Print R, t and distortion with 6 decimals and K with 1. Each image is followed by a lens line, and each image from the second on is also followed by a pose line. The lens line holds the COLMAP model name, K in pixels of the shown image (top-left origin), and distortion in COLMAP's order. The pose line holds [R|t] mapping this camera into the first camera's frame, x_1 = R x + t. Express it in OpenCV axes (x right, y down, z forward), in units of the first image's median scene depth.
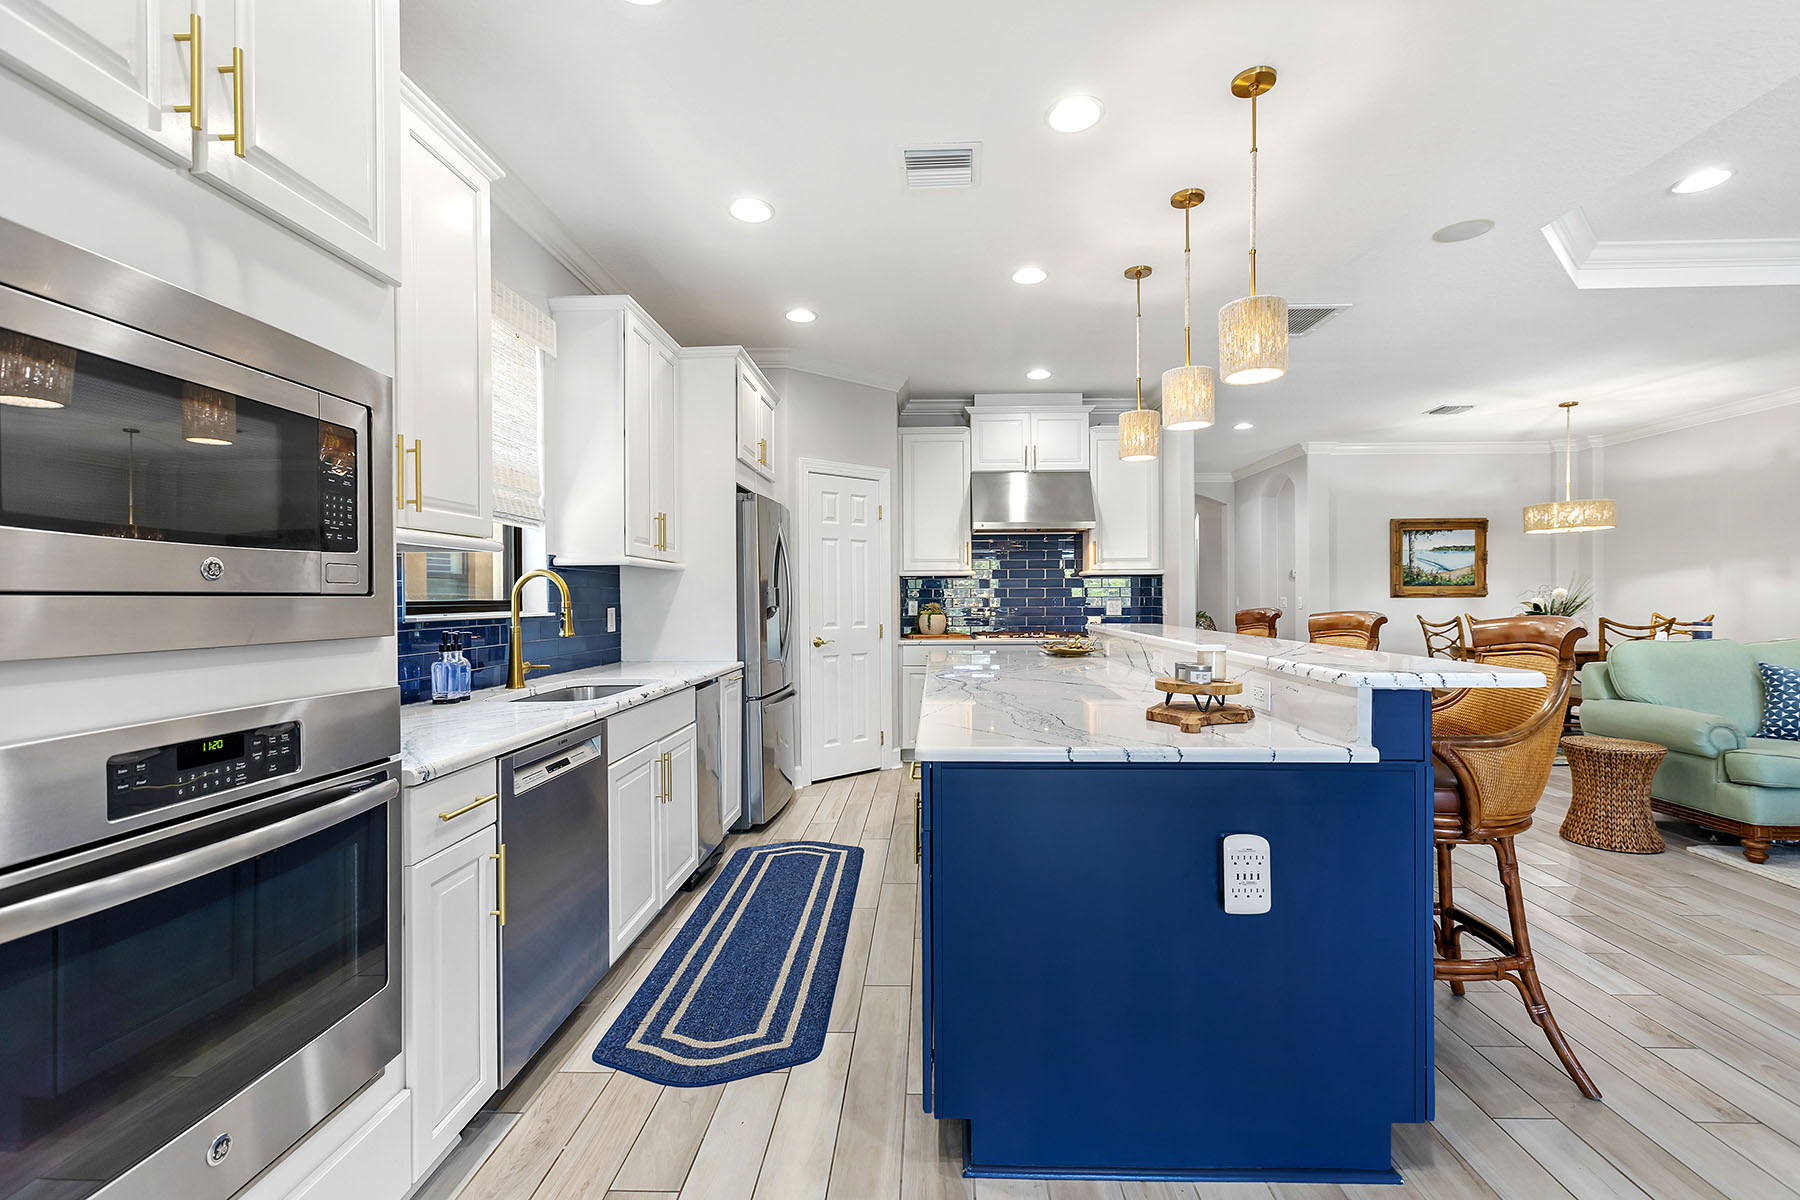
lens RADIAL K [[802.6, 0, 899.6], [0, 802.6, 597.7], [0, 0, 1]] dist [0.004361, -0.003105]
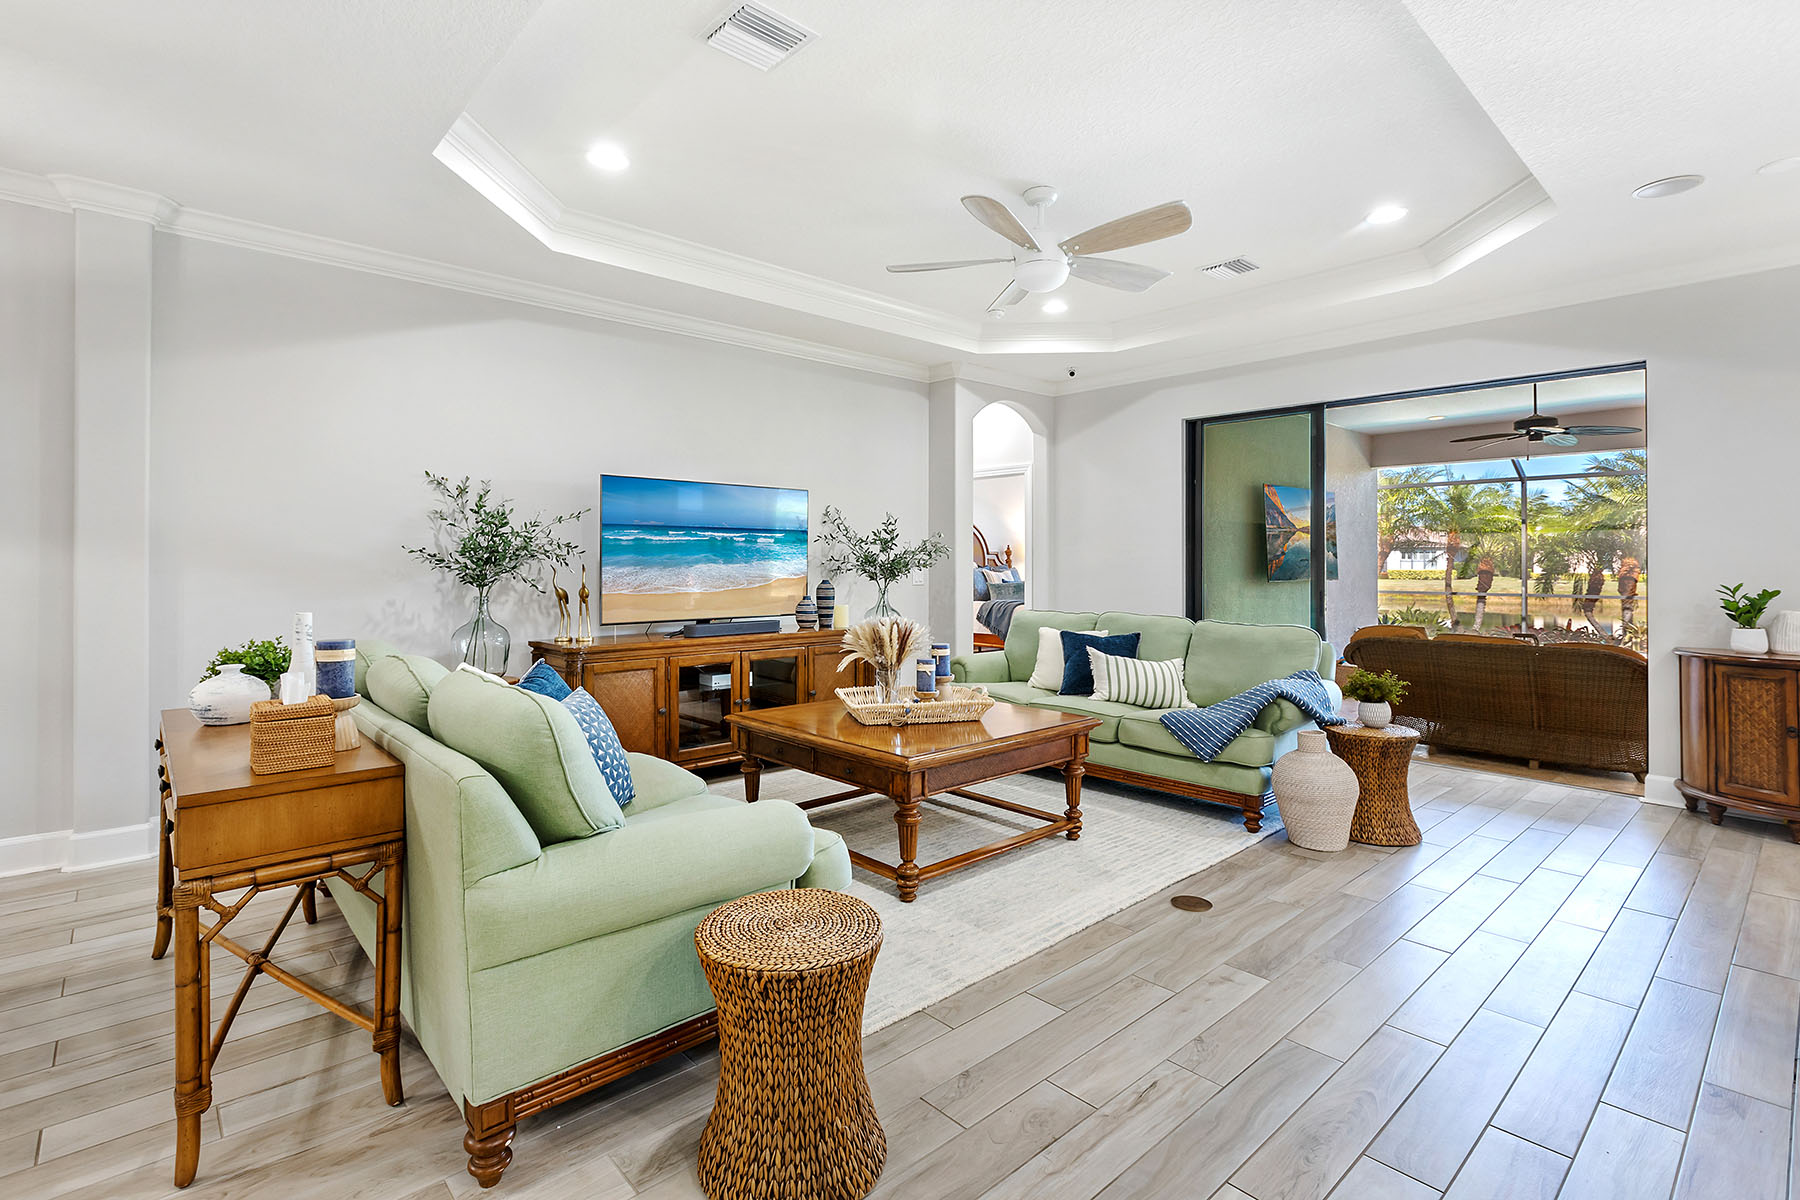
lens RADIAL K [[848.2, 0, 884.6], [0, 848.2, 555.9], [0, 0, 1]] dist [0.003407, -0.002023]
pose [[-0.697190, 0.009891, 0.716818, 0.309488], [0.002960, 0.999936, -0.010919, -0.007668], [-0.716880, -0.005491, -0.697175, 0.762938]]
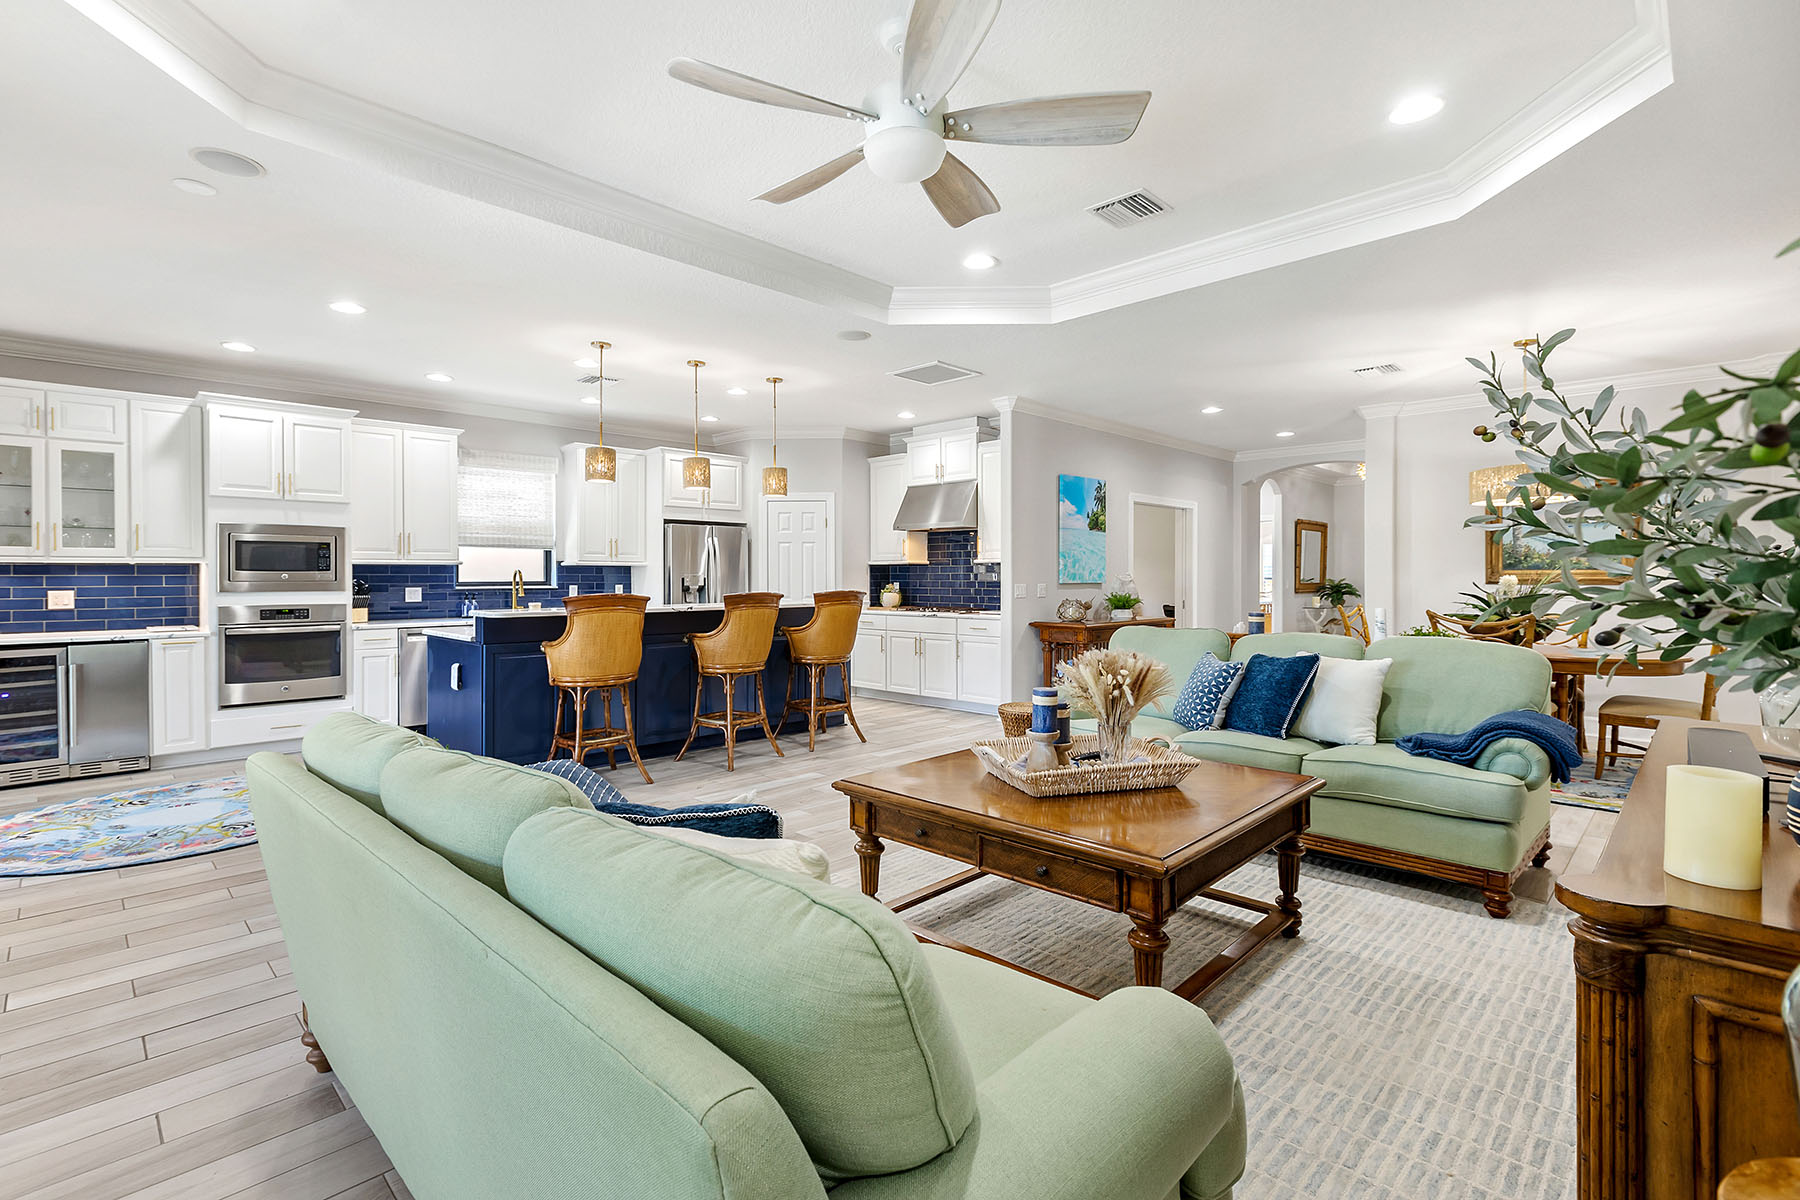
lens RADIAL K [[802.6, 0, 863.5], [0, 802.6, 582.5], [0, 0, 1]] dist [0.004361, -0.003105]
pose [[0.724485, 0.010692, -0.689207, 0.909587], [-0.002909, 0.999918, 0.012454, -0.011796], [0.689284, -0.007018, 0.724457, -0.028684]]
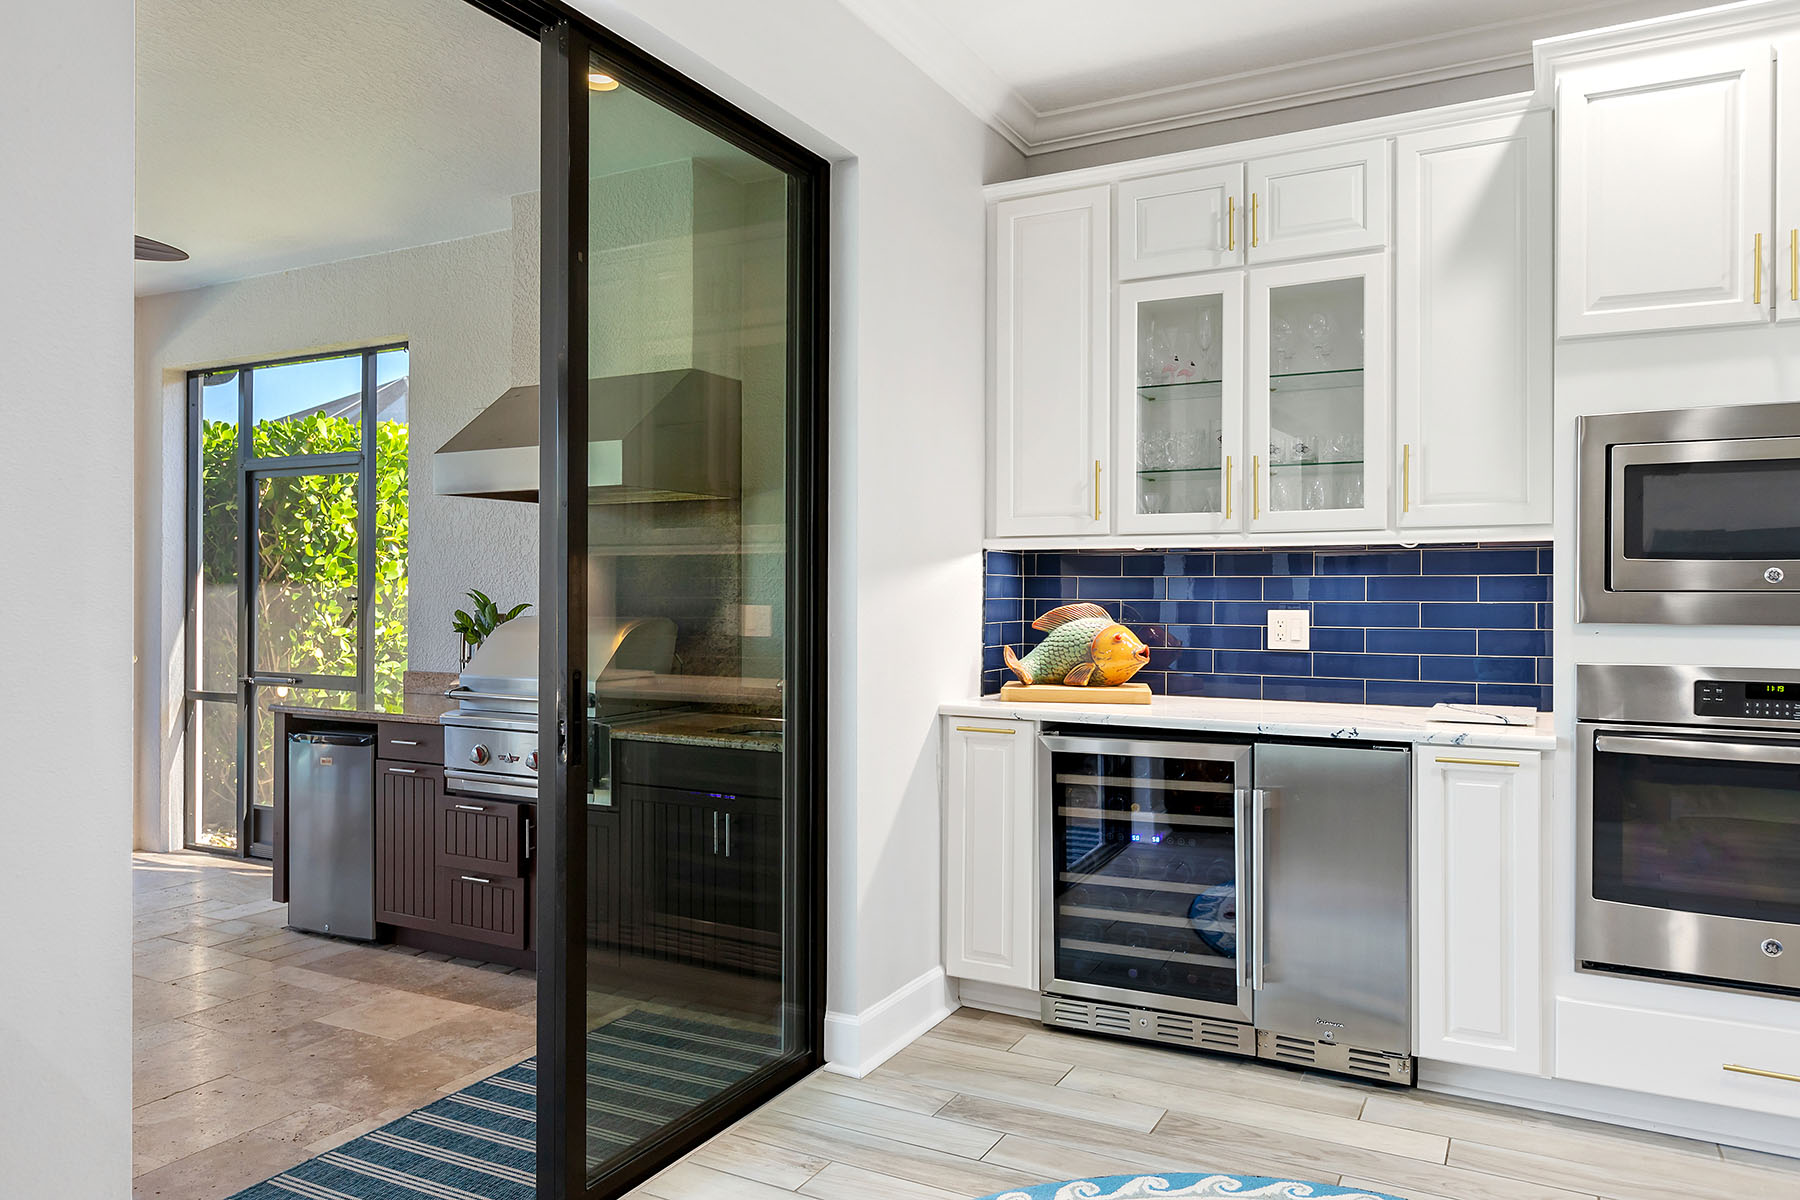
lens RADIAL K [[1207.7, 0, 915.8], [0, 1207.7, 591.6], [0, 0, 1]] dist [0.007804, -0.006630]
pose [[-0.430040, 0.006016, -0.902790, 0.334983], [-0.000500, 0.999976, 0.006902, -0.003095], [0.902810, 0.003420, -0.430026, 0.086454]]
